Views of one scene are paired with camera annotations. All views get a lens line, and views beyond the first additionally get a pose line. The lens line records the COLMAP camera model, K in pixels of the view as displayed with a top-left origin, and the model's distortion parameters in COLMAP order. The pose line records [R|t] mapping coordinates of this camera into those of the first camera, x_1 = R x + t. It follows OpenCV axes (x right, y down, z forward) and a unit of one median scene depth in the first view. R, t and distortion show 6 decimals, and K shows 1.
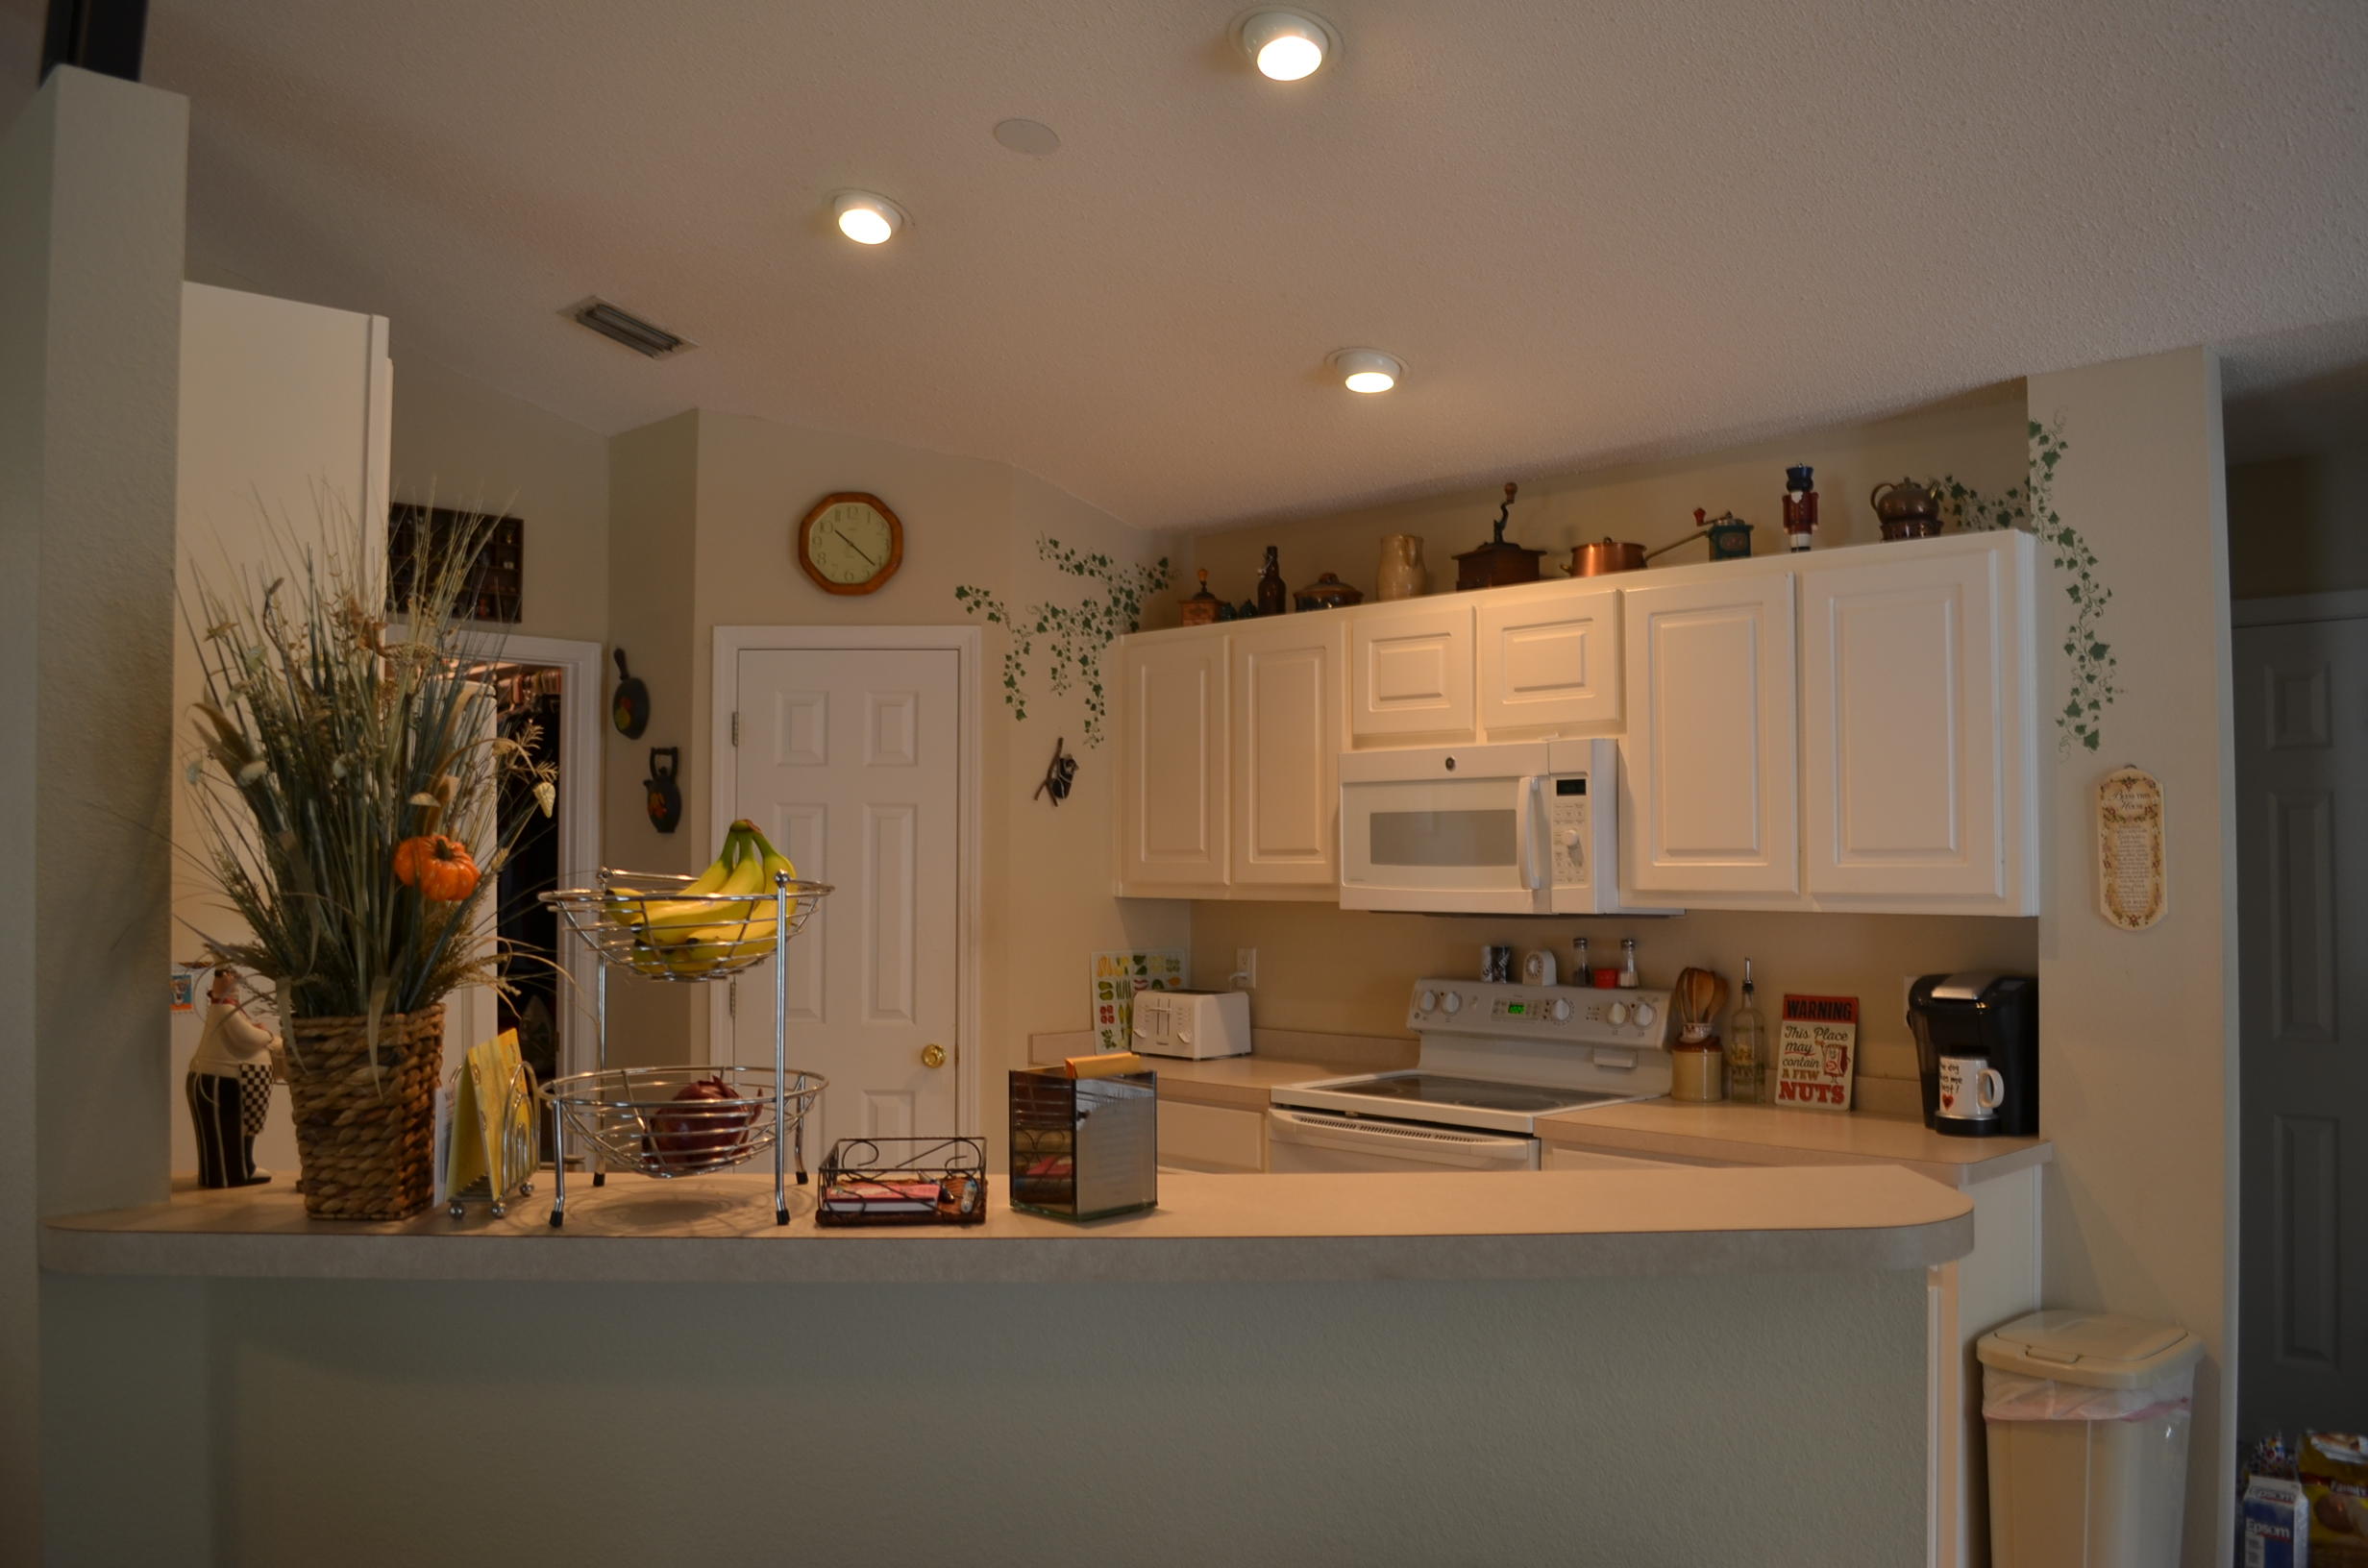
lens RADIAL K [[1855.4, 0, 1178.6], [0, 1855.4, 793.8], [0, 0, 1]] dist [-0.082263, 0.009710]
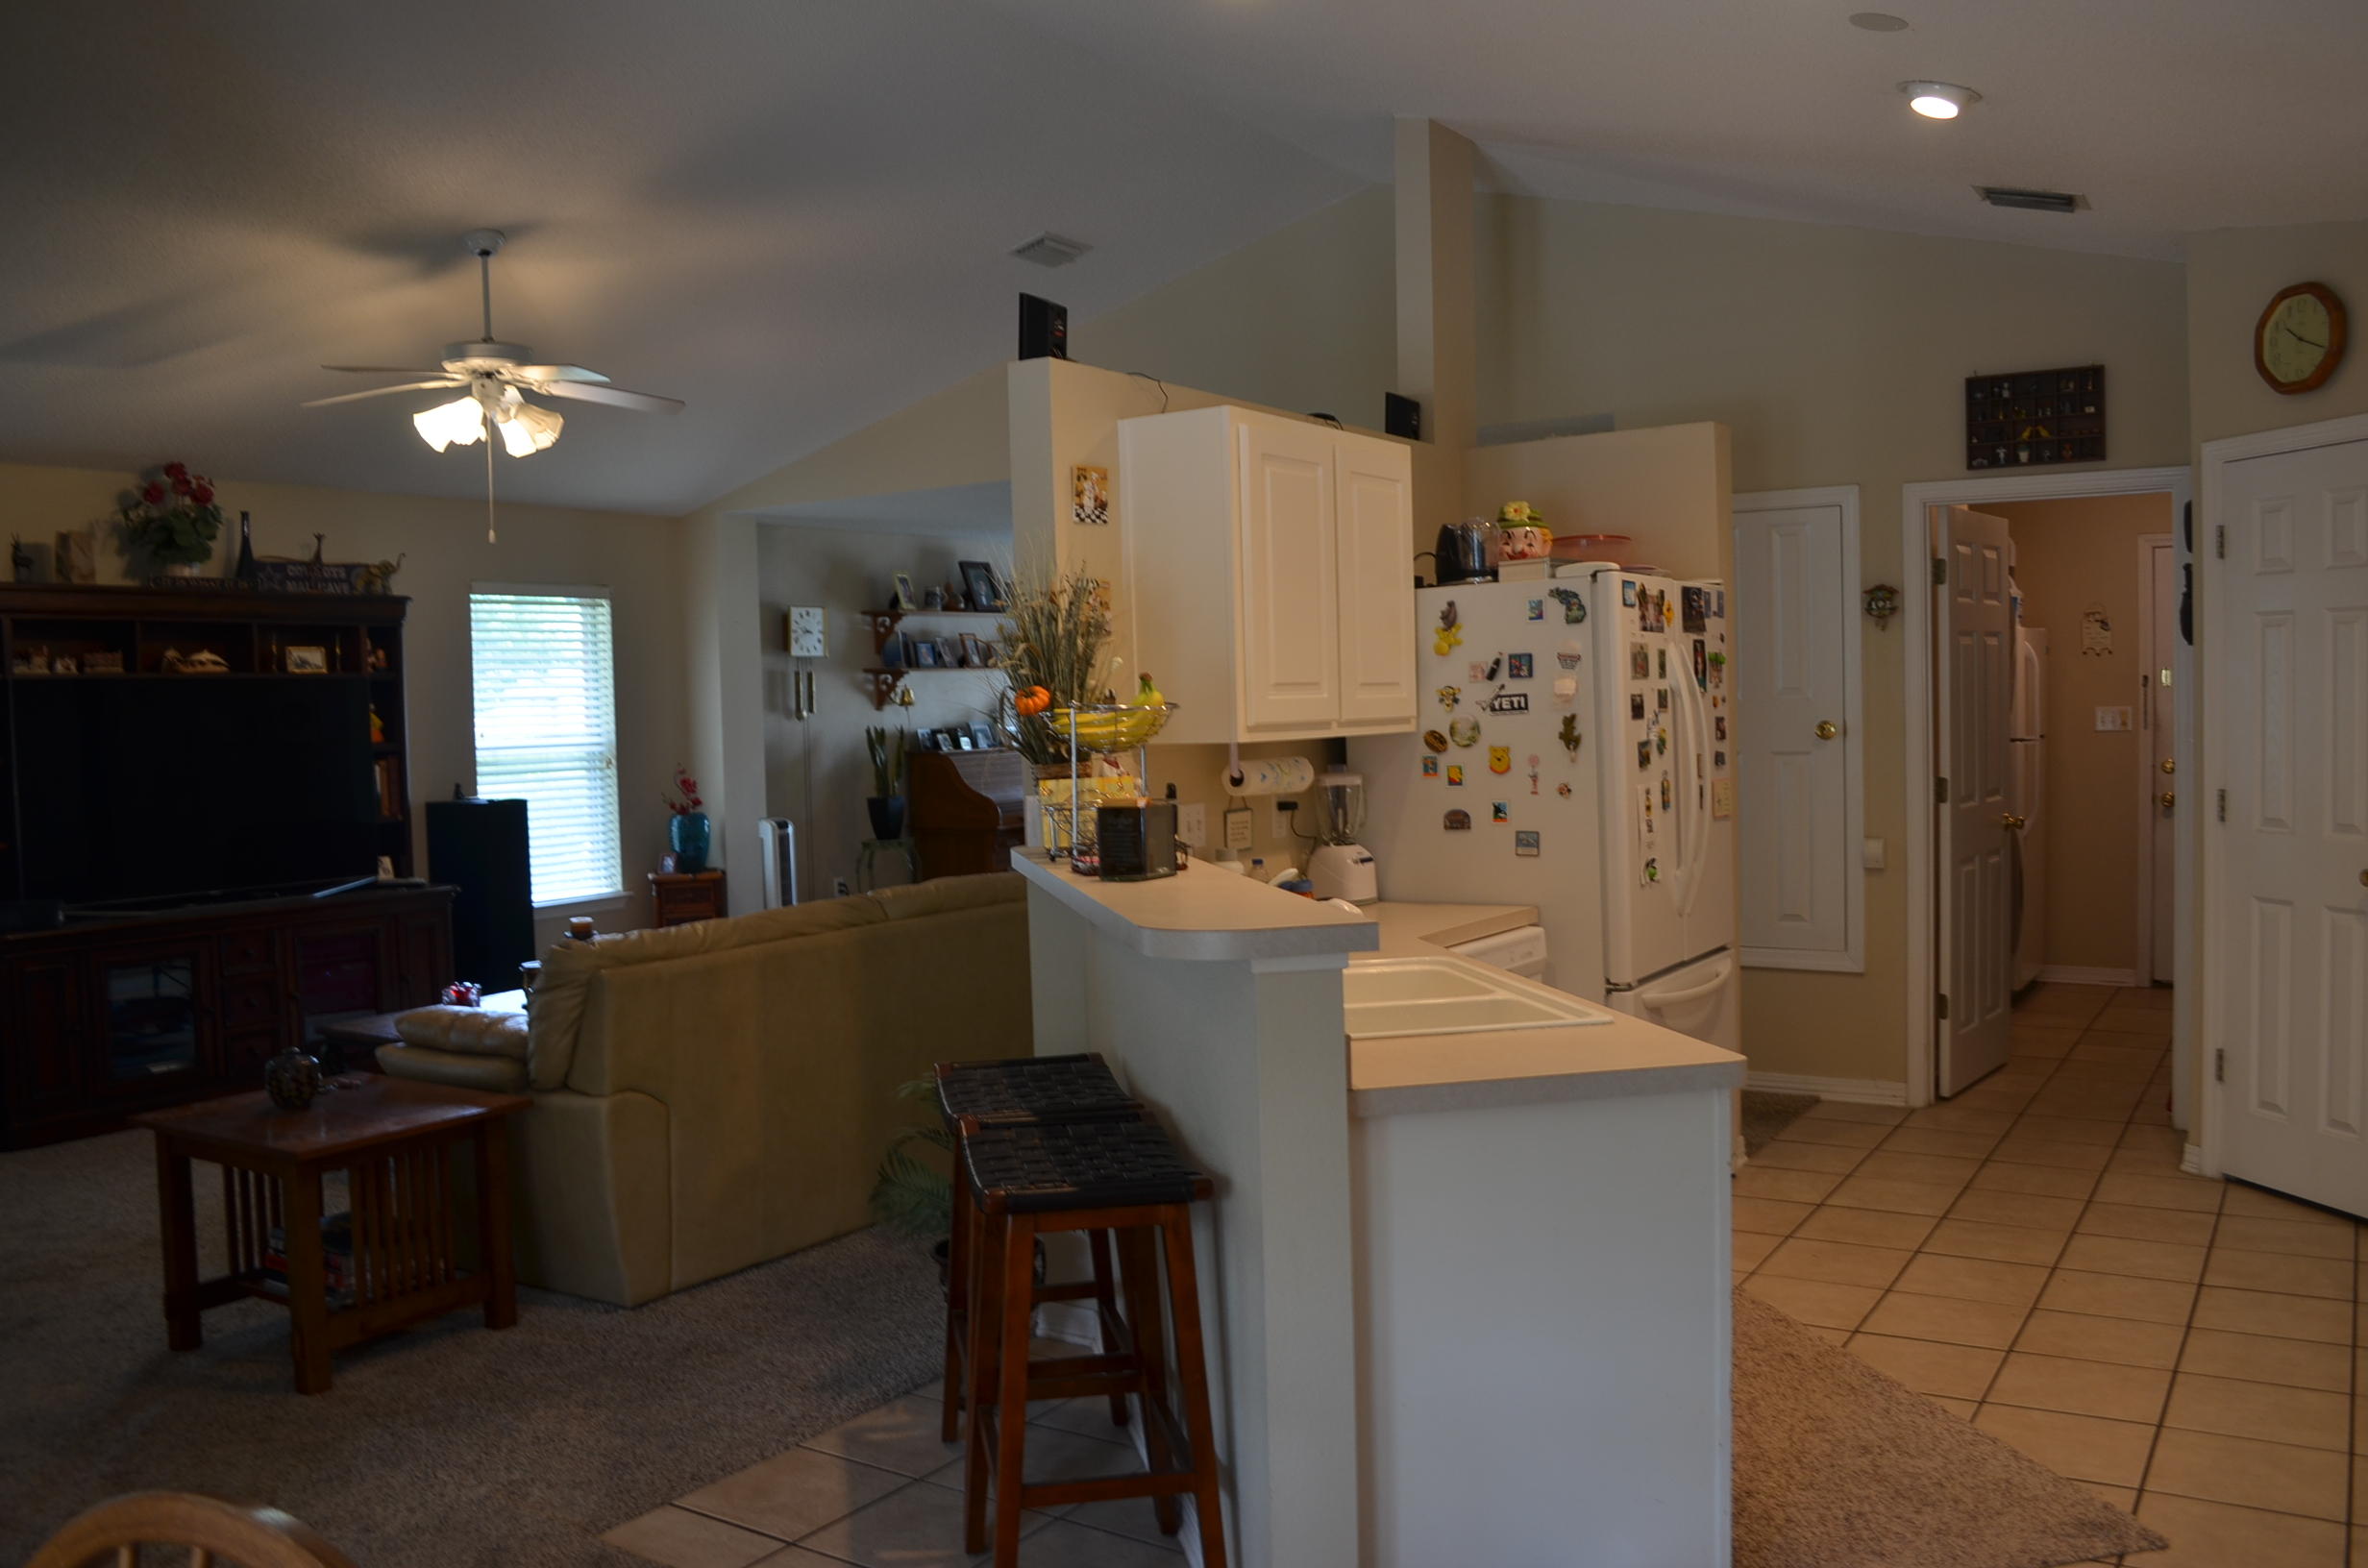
lens RADIAL K [[1855.4, 0, 1208.0], [0, 1855.4, 778.4], [0, 0, 1]] dist [-0.082263, 0.009710]
pose [[0.214740, 0.036098, -0.976004, 0.614797], [0.060687, 0.996893, 0.050223, 0.010834], [0.974784, -0.070016, 0.211882, 0.232181]]
